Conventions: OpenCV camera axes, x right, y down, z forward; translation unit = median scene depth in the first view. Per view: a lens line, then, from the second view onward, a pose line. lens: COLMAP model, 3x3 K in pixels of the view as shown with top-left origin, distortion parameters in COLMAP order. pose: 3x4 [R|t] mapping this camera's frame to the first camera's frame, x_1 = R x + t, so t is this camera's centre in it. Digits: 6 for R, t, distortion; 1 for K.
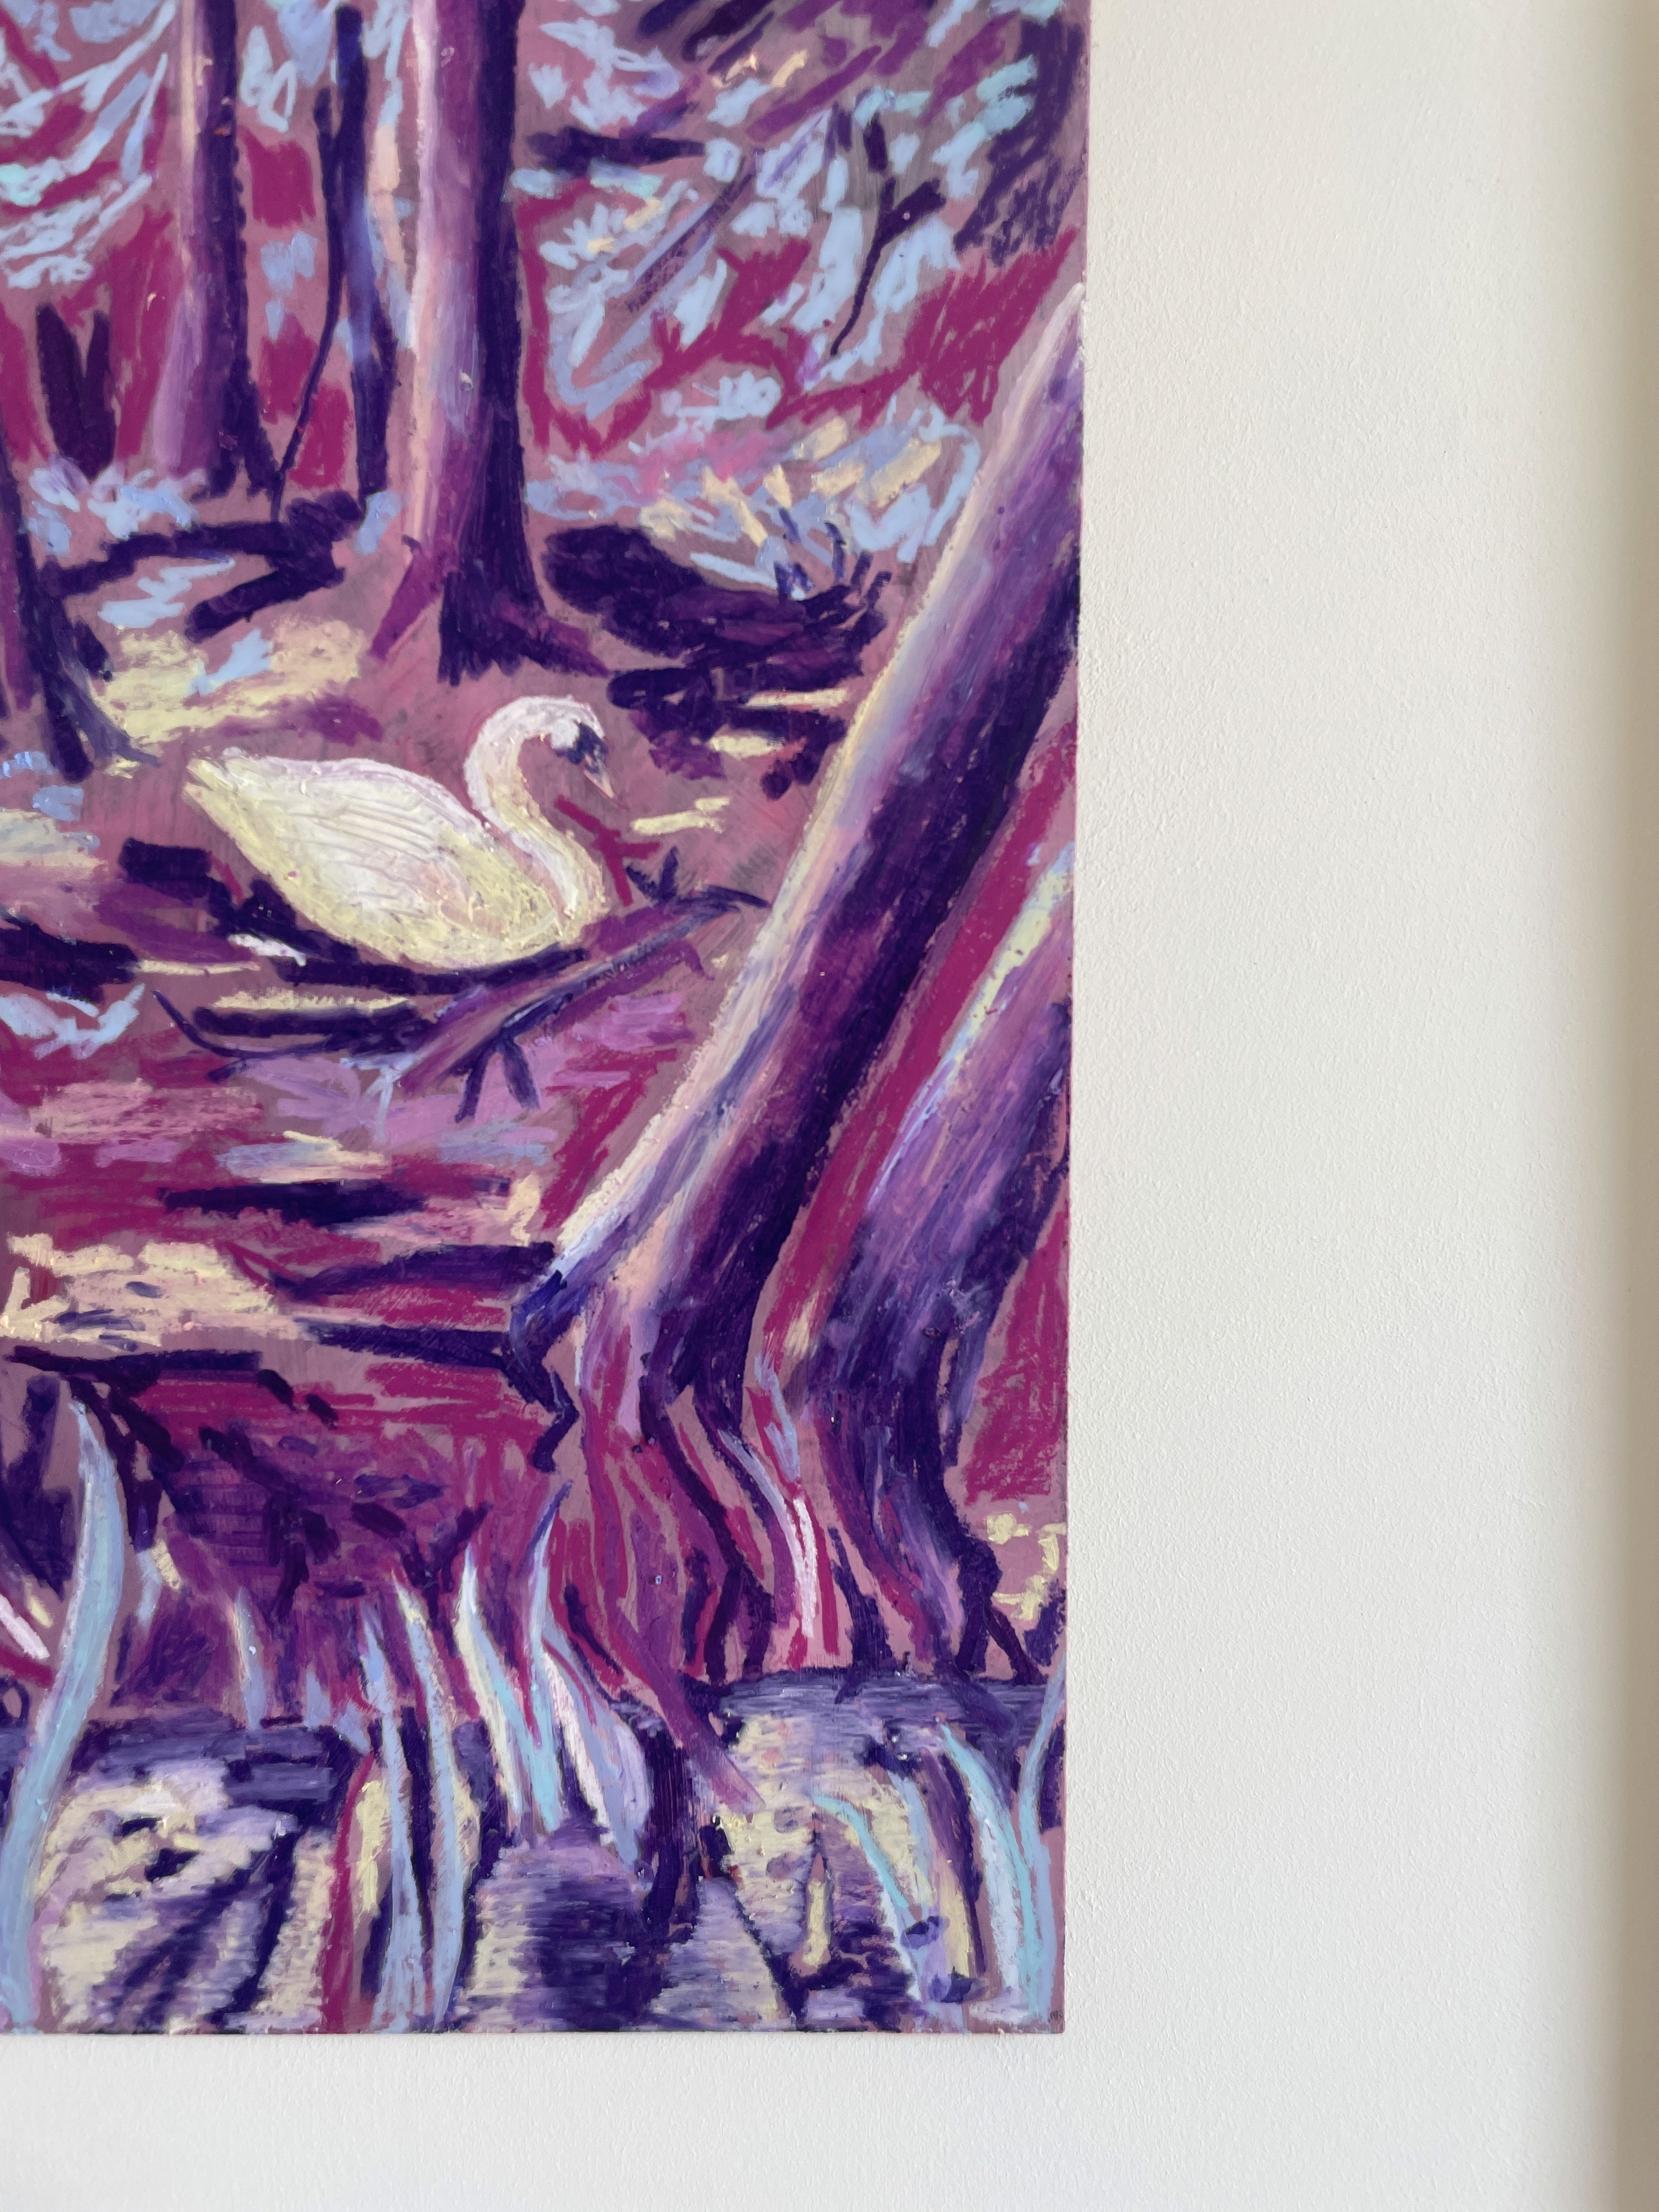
lens RADIAL K [[1687.6, 0, 835.8], [0, 1687.6, 1097.4], [0, 0, 1]] dist [0.086492, -0.129411]
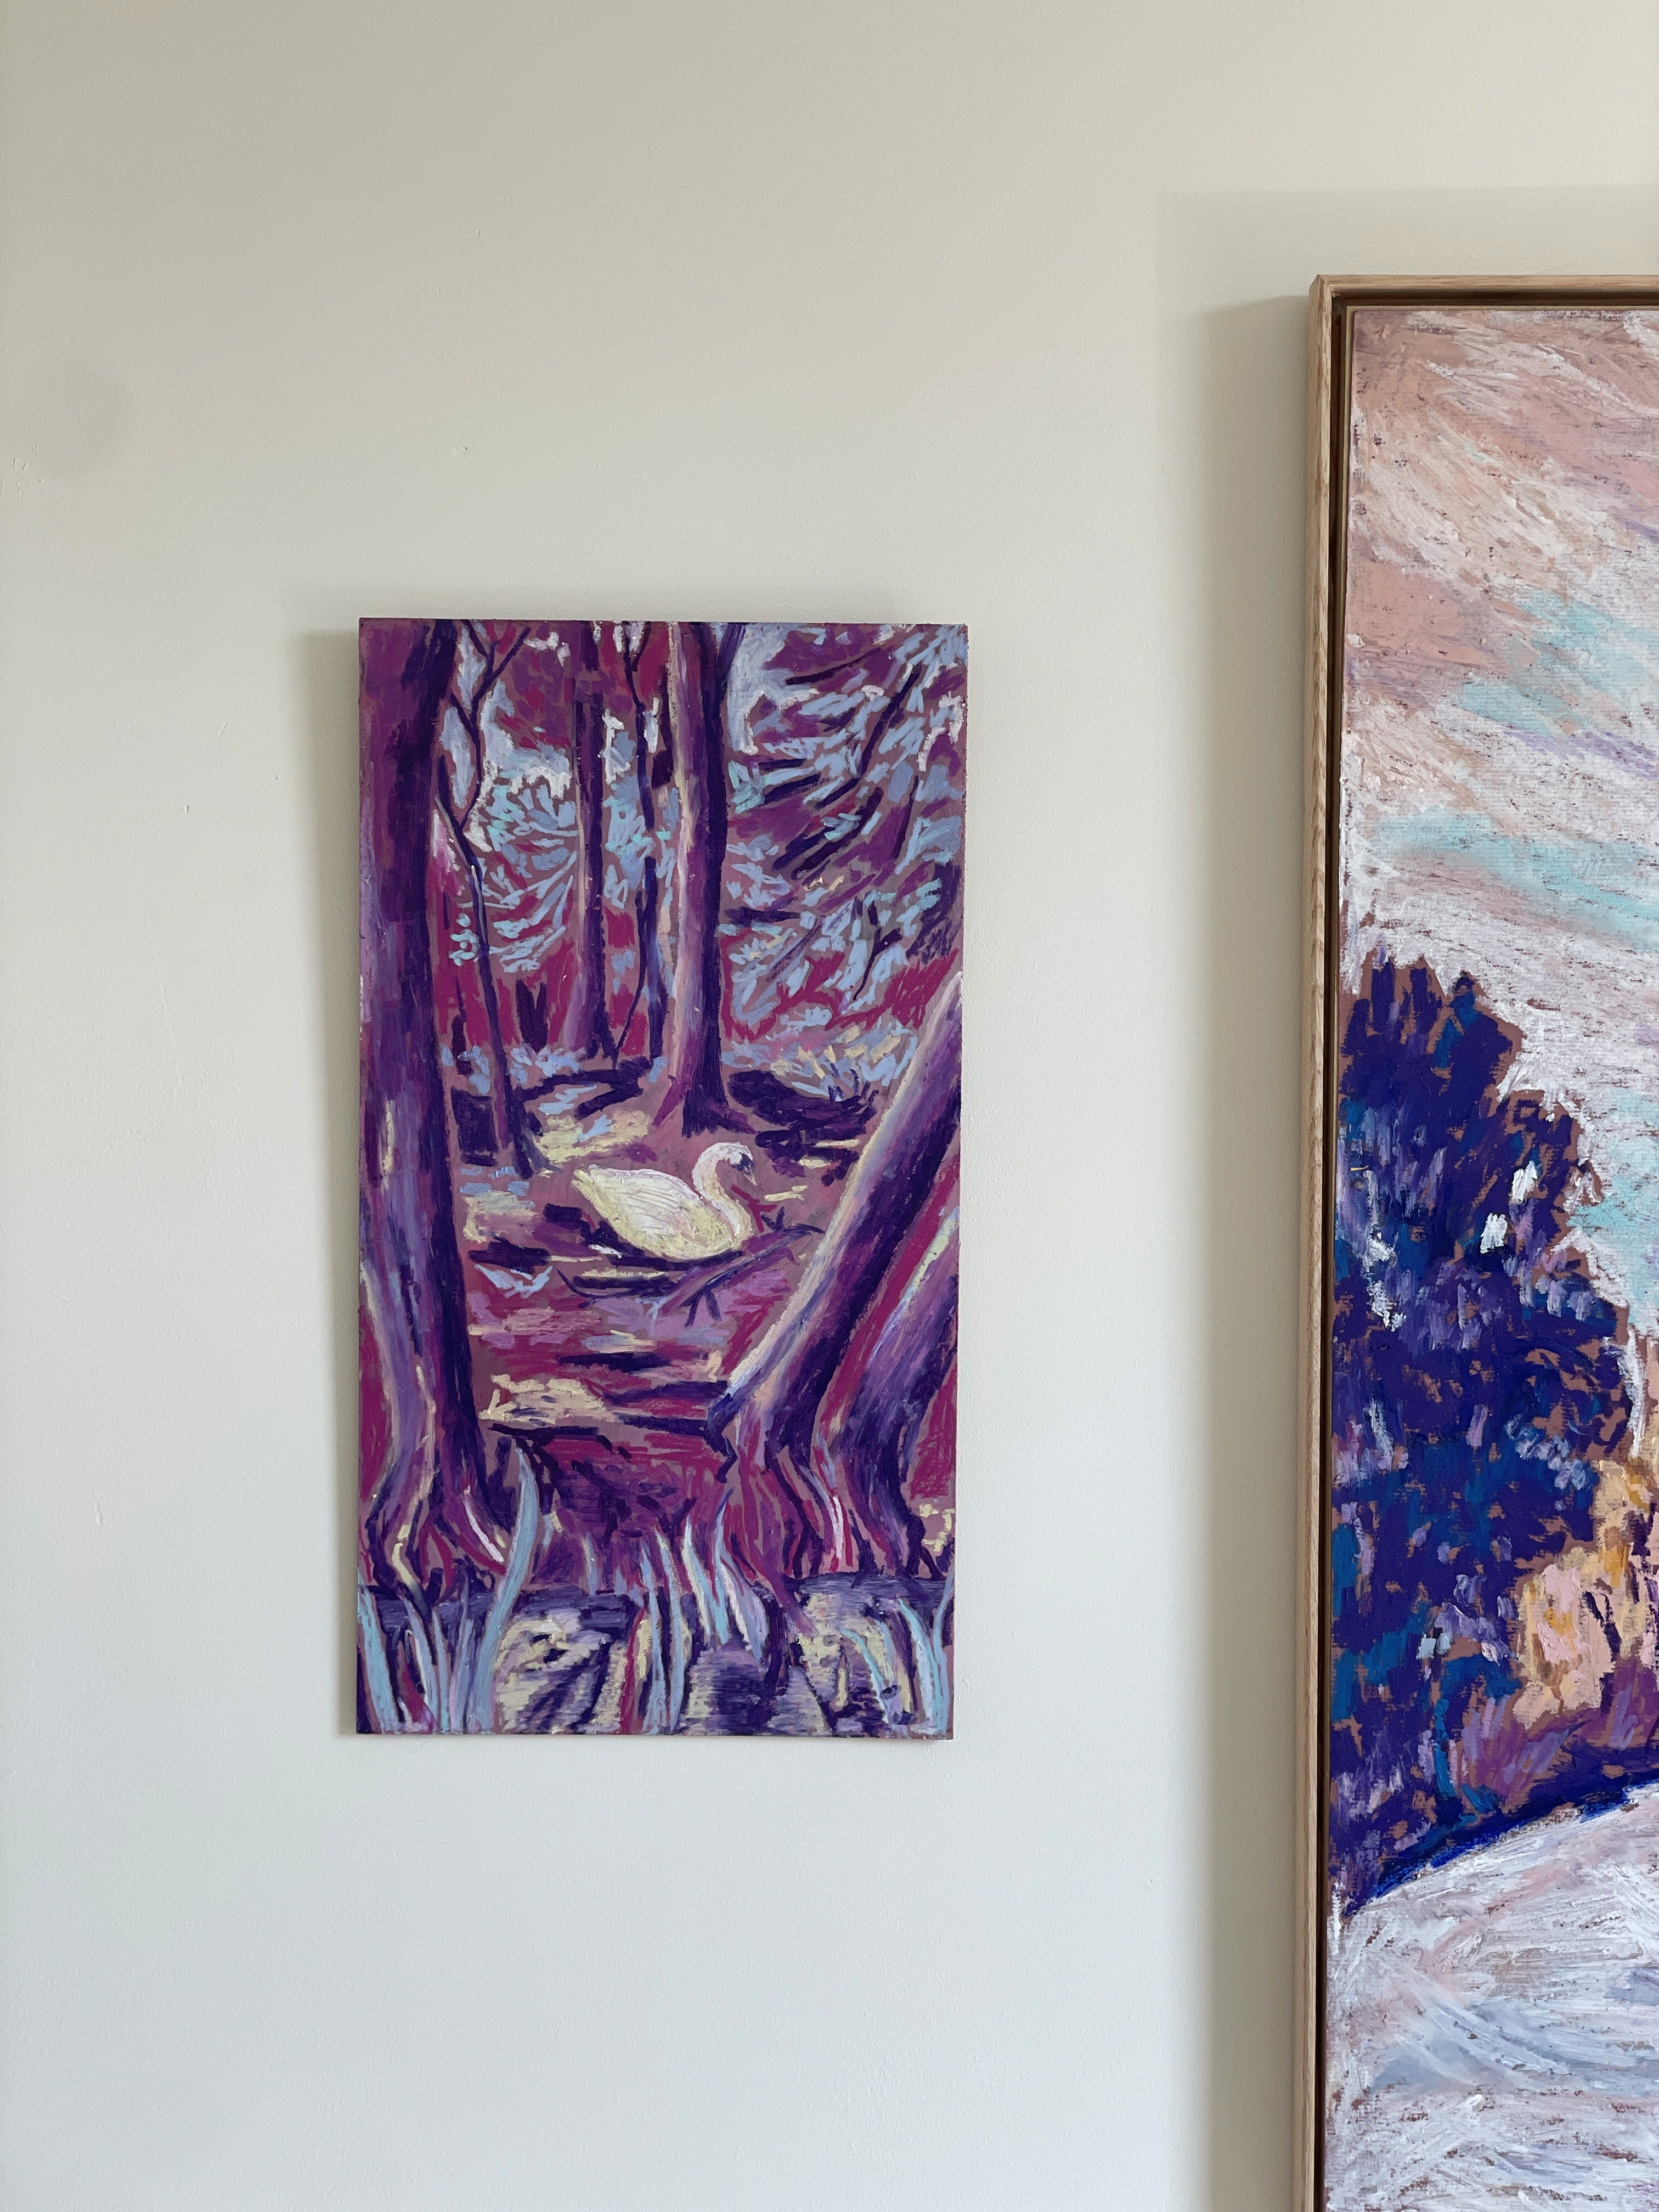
lens RADIAL K [[3291.1, 0, 826.9], [0, 3291.1, 1106.0], [0, 0, 1]] dist [0.090309, 0.000000]
pose [[0.999735, 0.007813, -0.021662, 0.058028], [-0.007815, 0.999969, -0.000008, -0.282004], [0.021661, 0.000177, 0.999765, -3.393736]]
